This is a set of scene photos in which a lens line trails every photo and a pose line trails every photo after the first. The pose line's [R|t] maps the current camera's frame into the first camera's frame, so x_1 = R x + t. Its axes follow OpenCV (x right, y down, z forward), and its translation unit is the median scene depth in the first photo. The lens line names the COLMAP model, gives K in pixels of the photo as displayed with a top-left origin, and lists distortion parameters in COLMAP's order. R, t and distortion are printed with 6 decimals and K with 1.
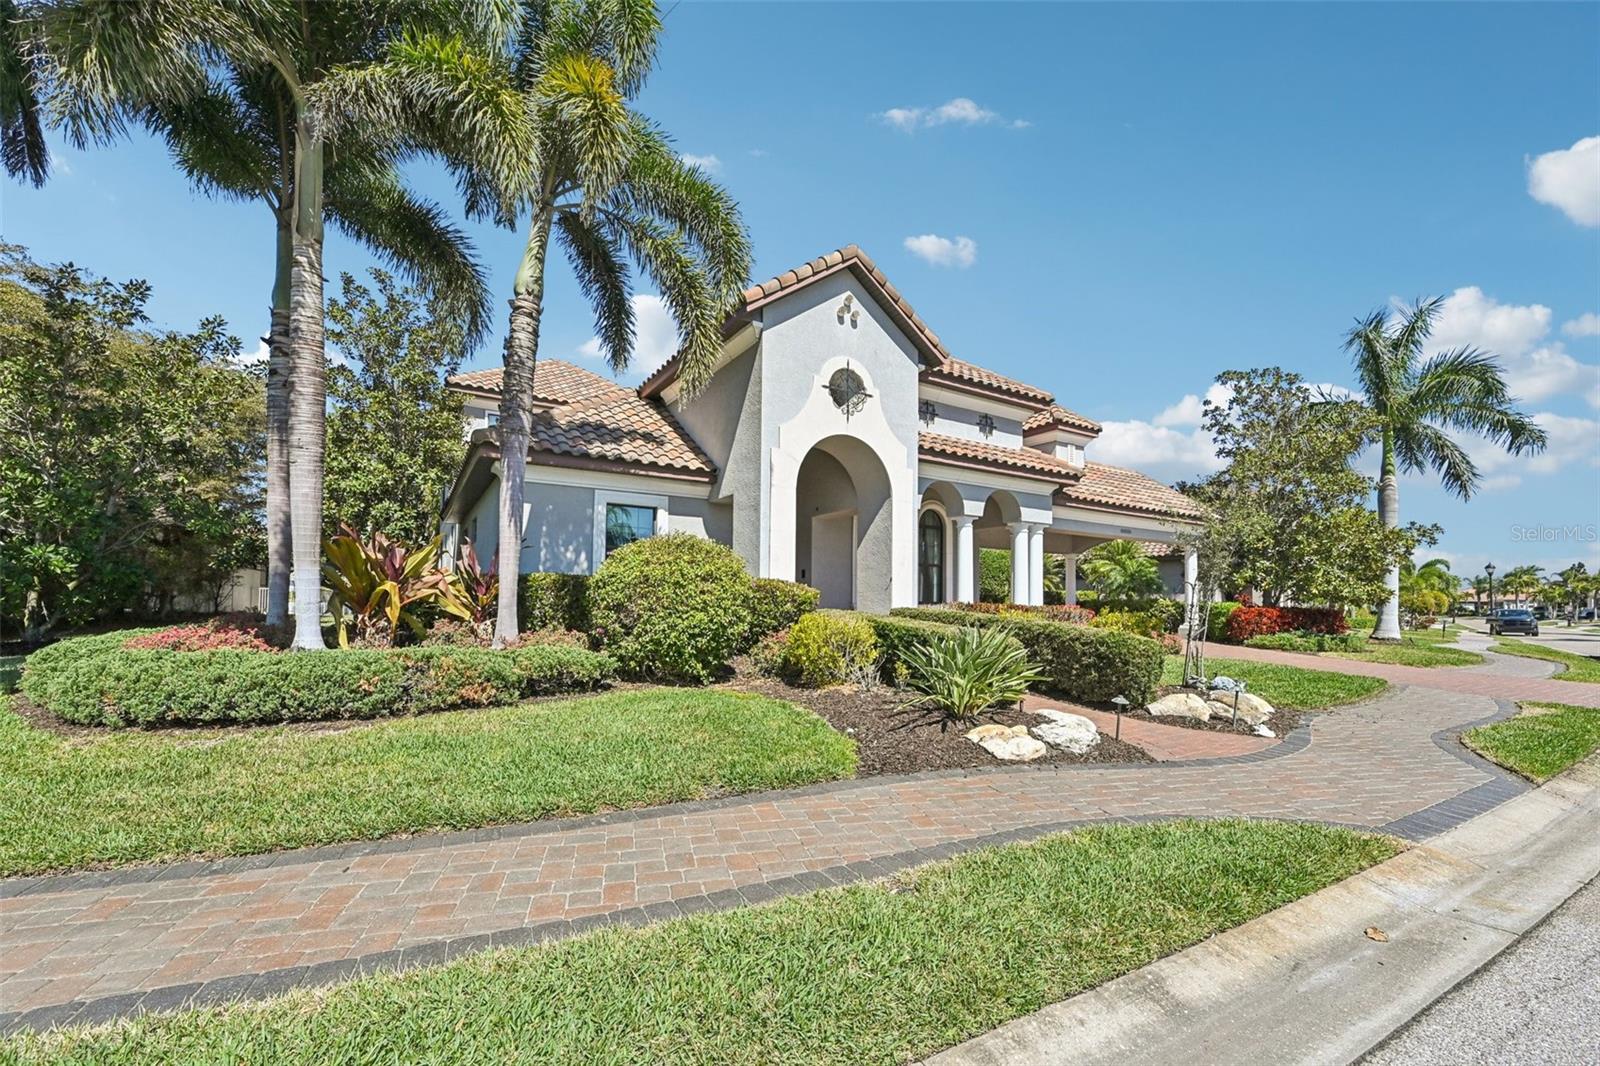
lens RADIAL K [[713.4, 0, 783.0], [0, 713.4, 549.5], [0, 0, 1]] dist [0.003721, 0.000124]
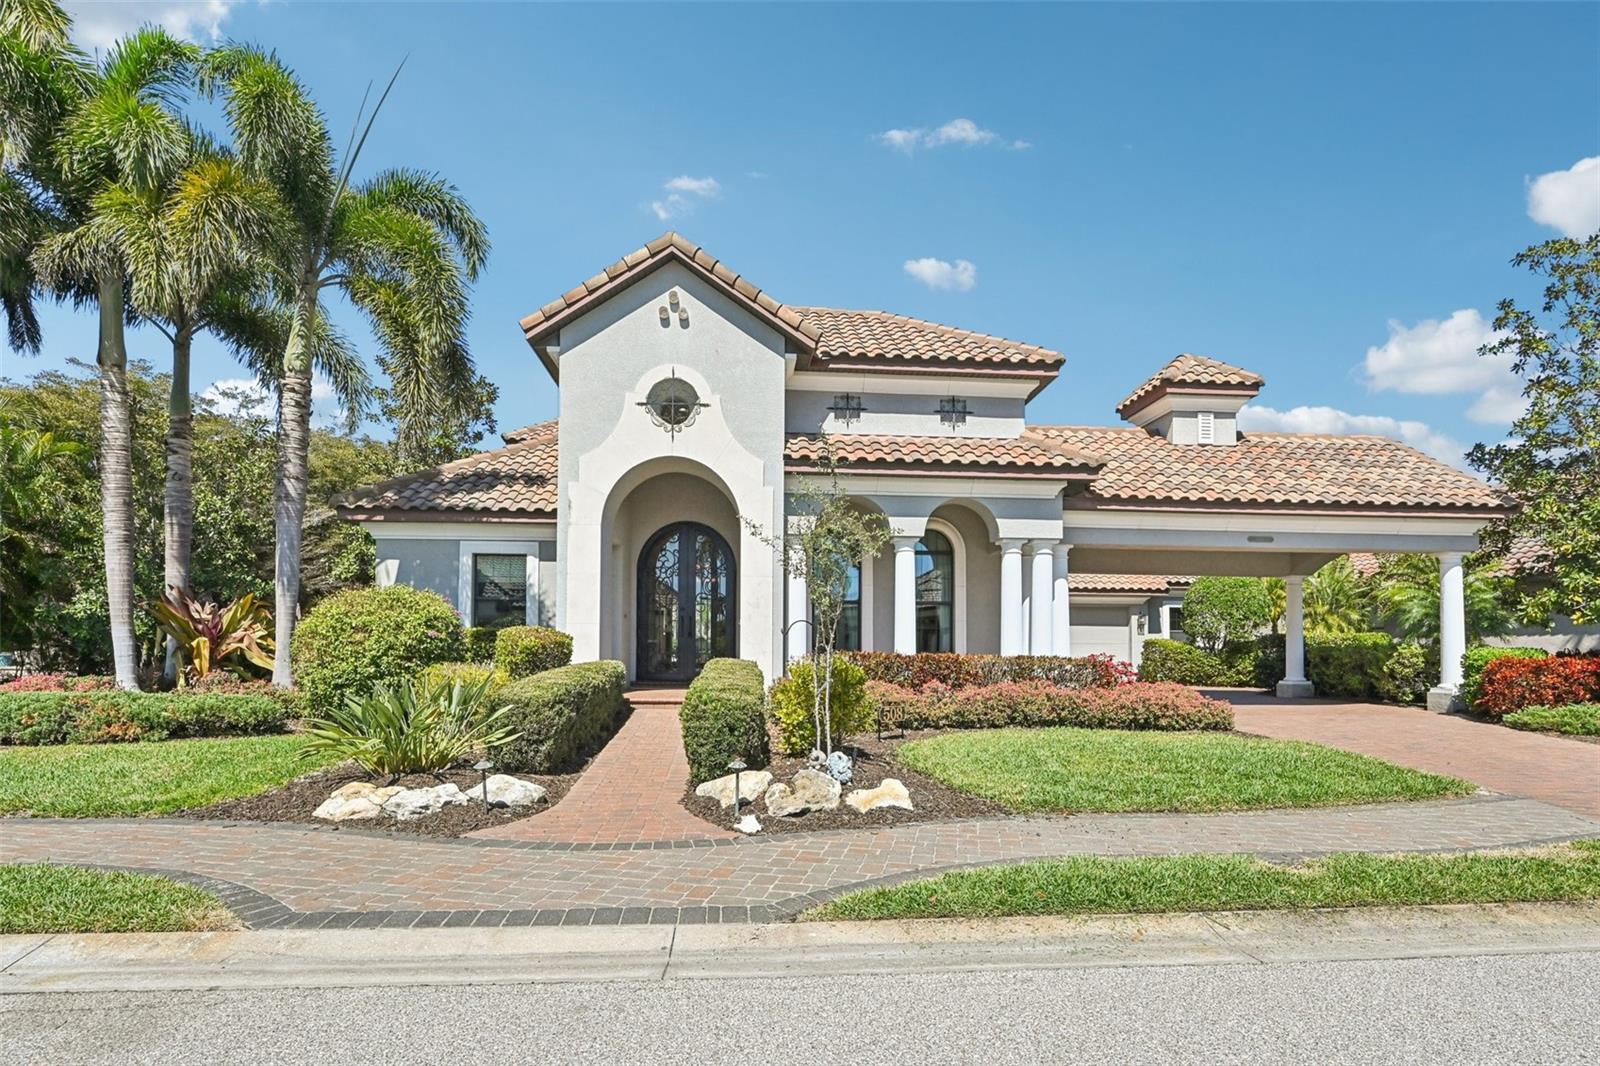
lens RADIAL K [[863.9, 0, 731.6], [0, 863.9, 594.3], [0, 0, 1]] dist [-0.002366, 0.001158]
pose [[0.870238, -0.040151, -0.490993, 0.635453], [0.041055, 0.999117, -0.008936, 0.016069], [0.490918, -0.012381, 0.871118, 0.131644]]
